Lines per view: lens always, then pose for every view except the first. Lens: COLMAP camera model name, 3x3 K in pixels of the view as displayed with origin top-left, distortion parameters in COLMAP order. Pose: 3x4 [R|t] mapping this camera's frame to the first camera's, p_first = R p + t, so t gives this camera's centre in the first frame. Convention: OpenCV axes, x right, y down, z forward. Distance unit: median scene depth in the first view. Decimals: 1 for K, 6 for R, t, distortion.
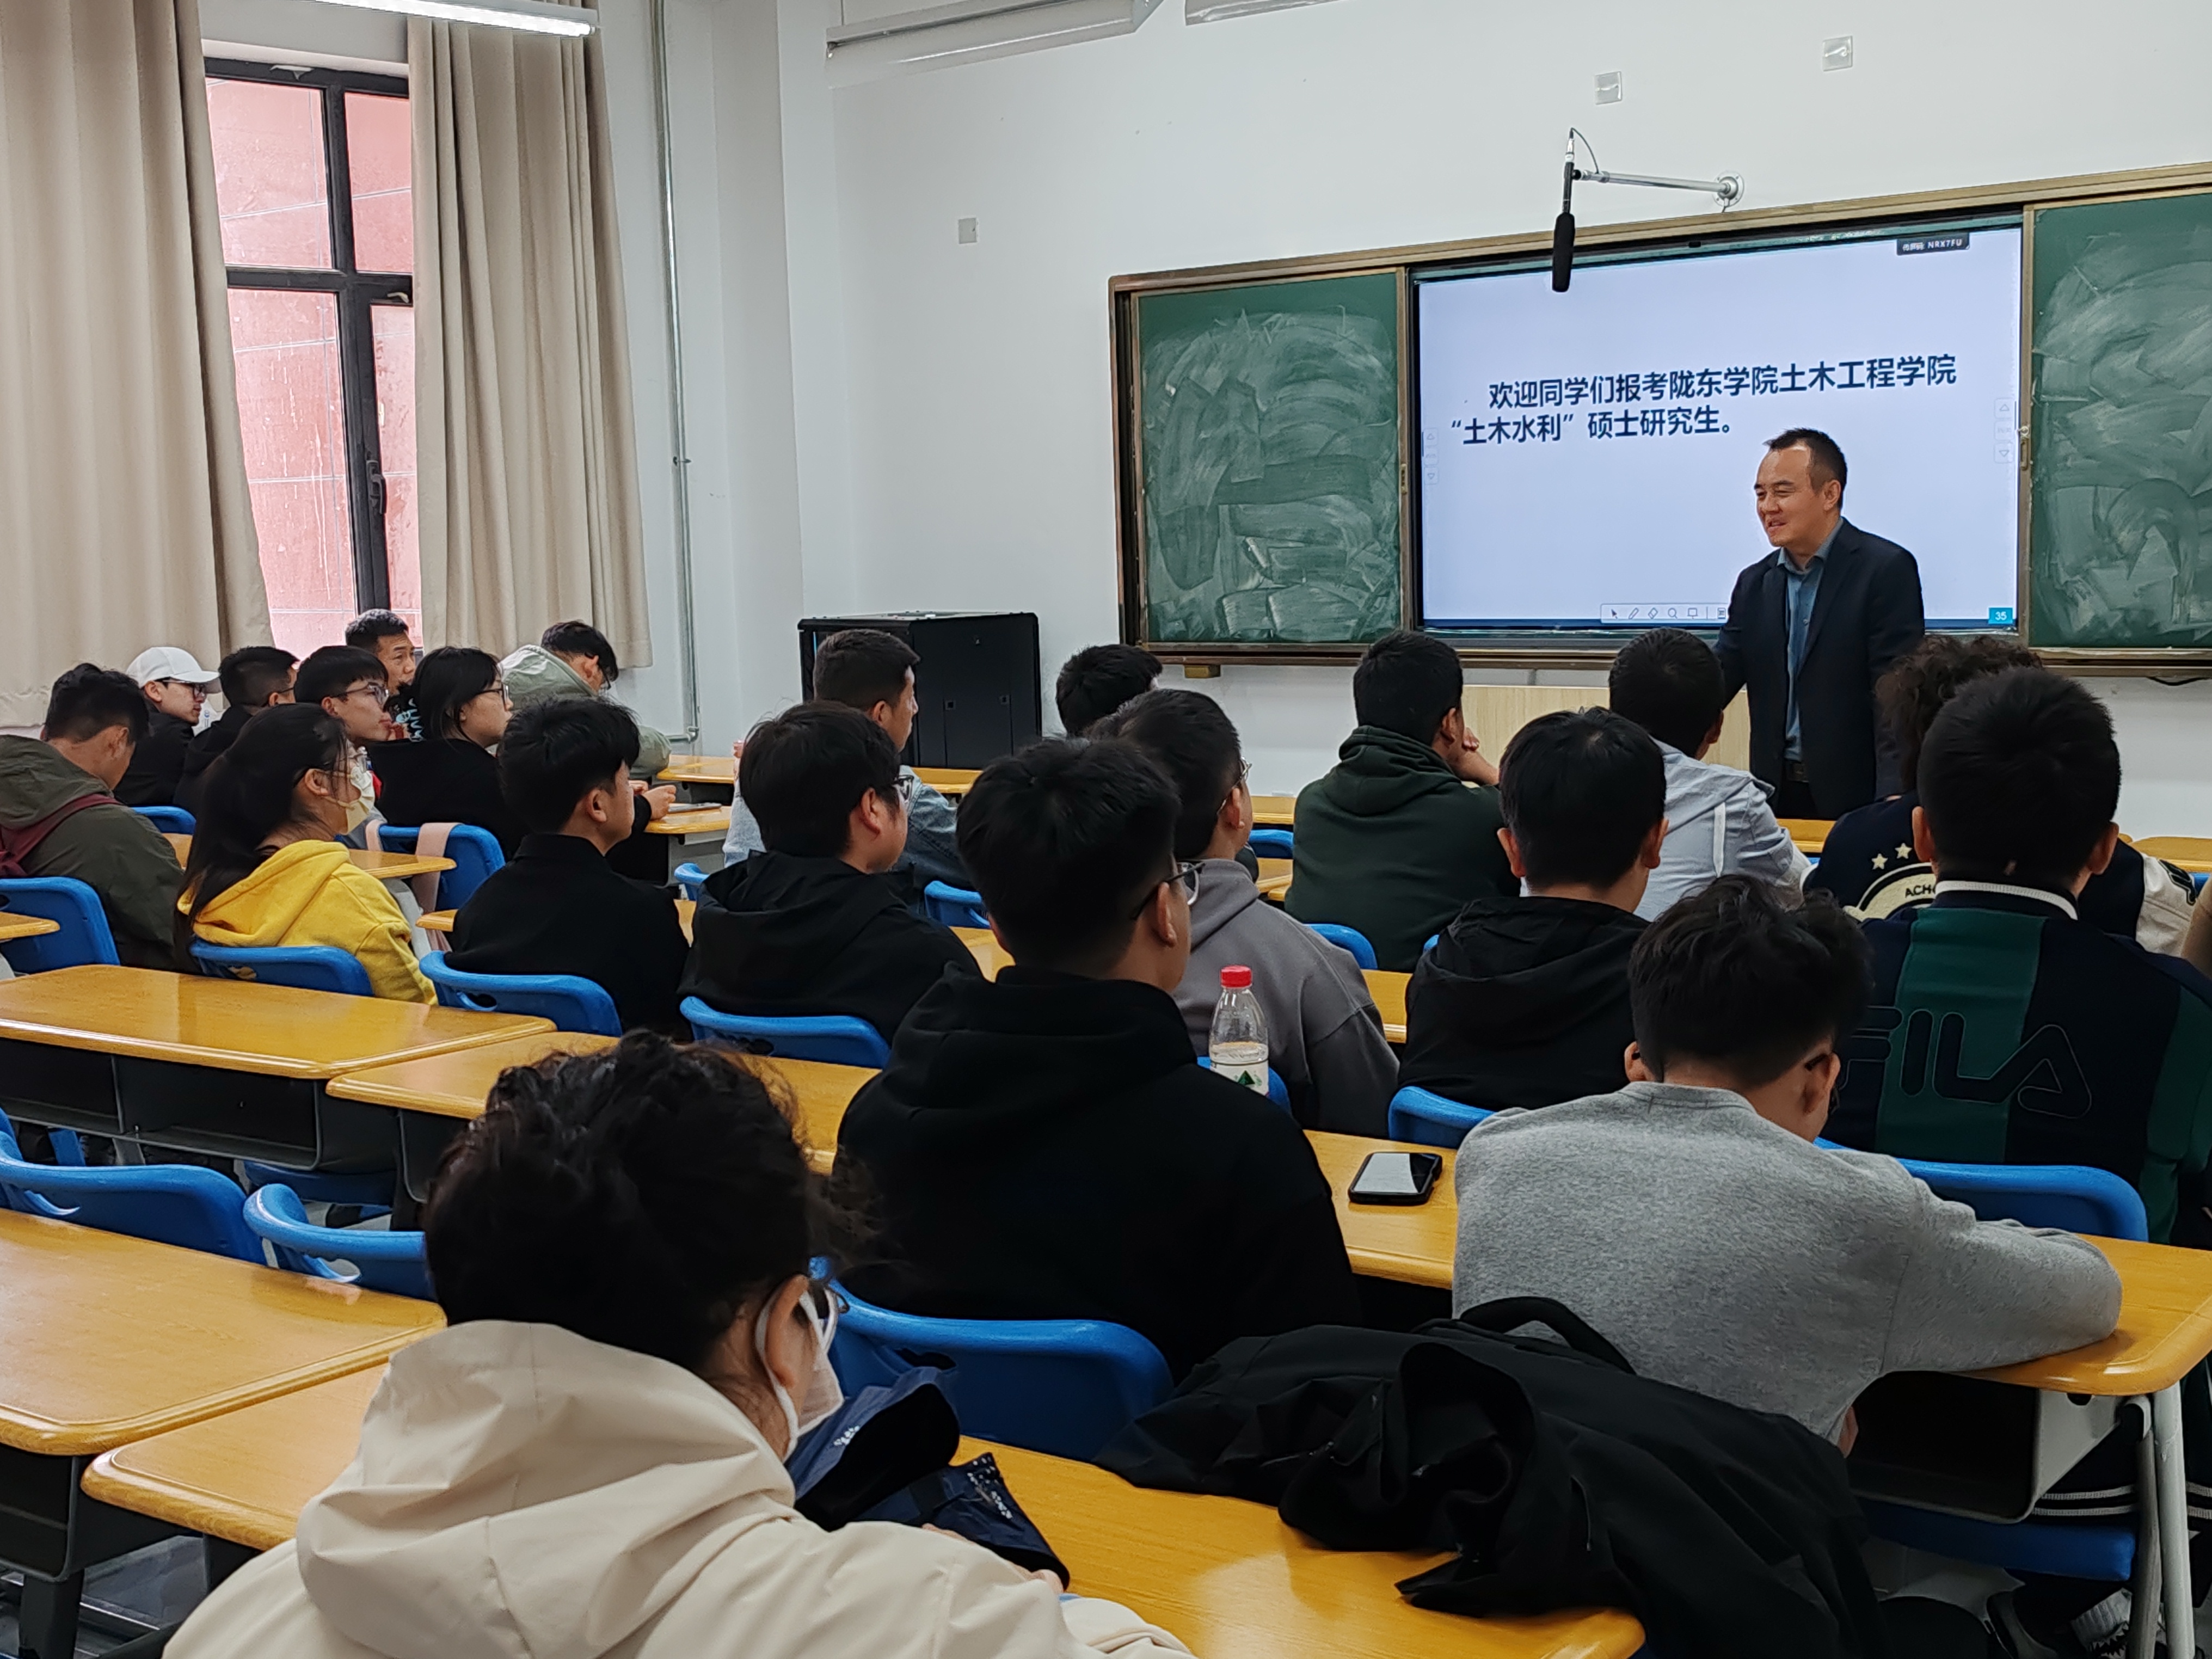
lens RADIAL K [[2743.5, 0, 1106.0], [0, 2743.5, 829.5], [0, 0, 1]] dist [0.102770, -0.280595]
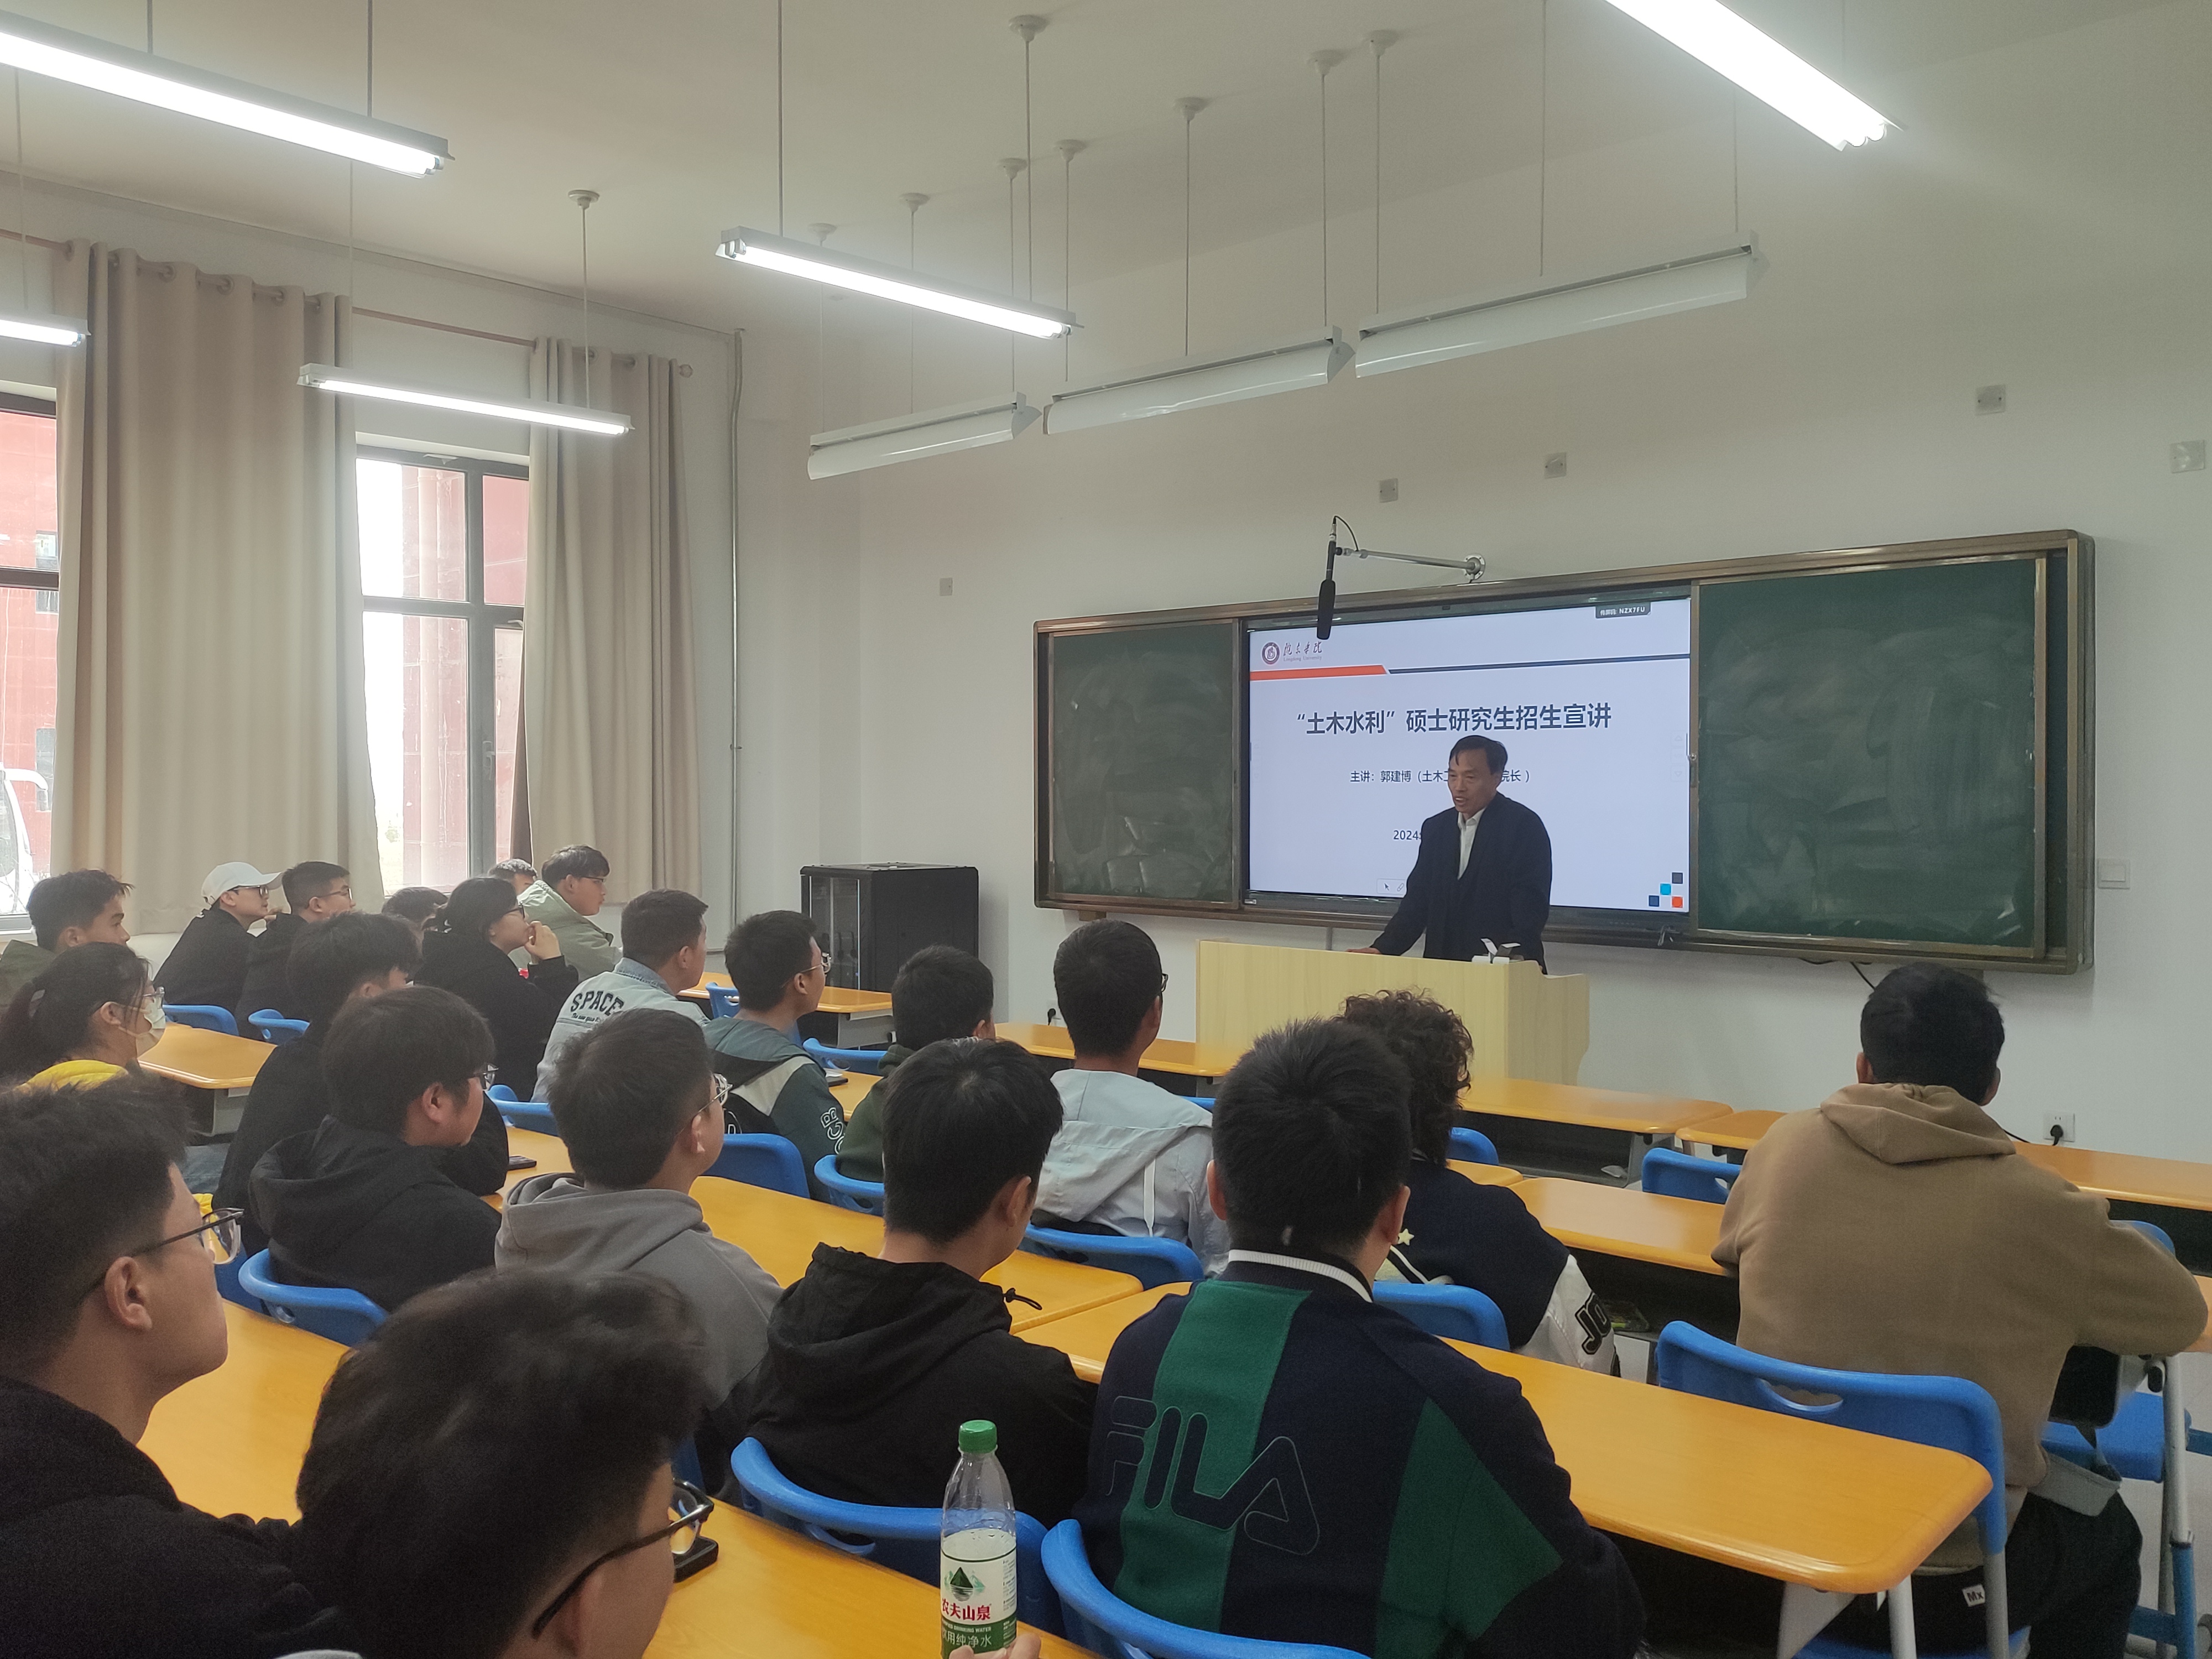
lens RADIAL K [[1812.8, 0, 1106.0], [0, 1812.8, 829.5], [0, 0, 1]] dist [0.091284, -0.000424]
pose [[0.997065, 0.032420, -0.069357, 0.118270], [-0.038430, 0.995454, -0.087149, -0.026852], [0.066217, 0.089559, 0.993778, 0.147972]]
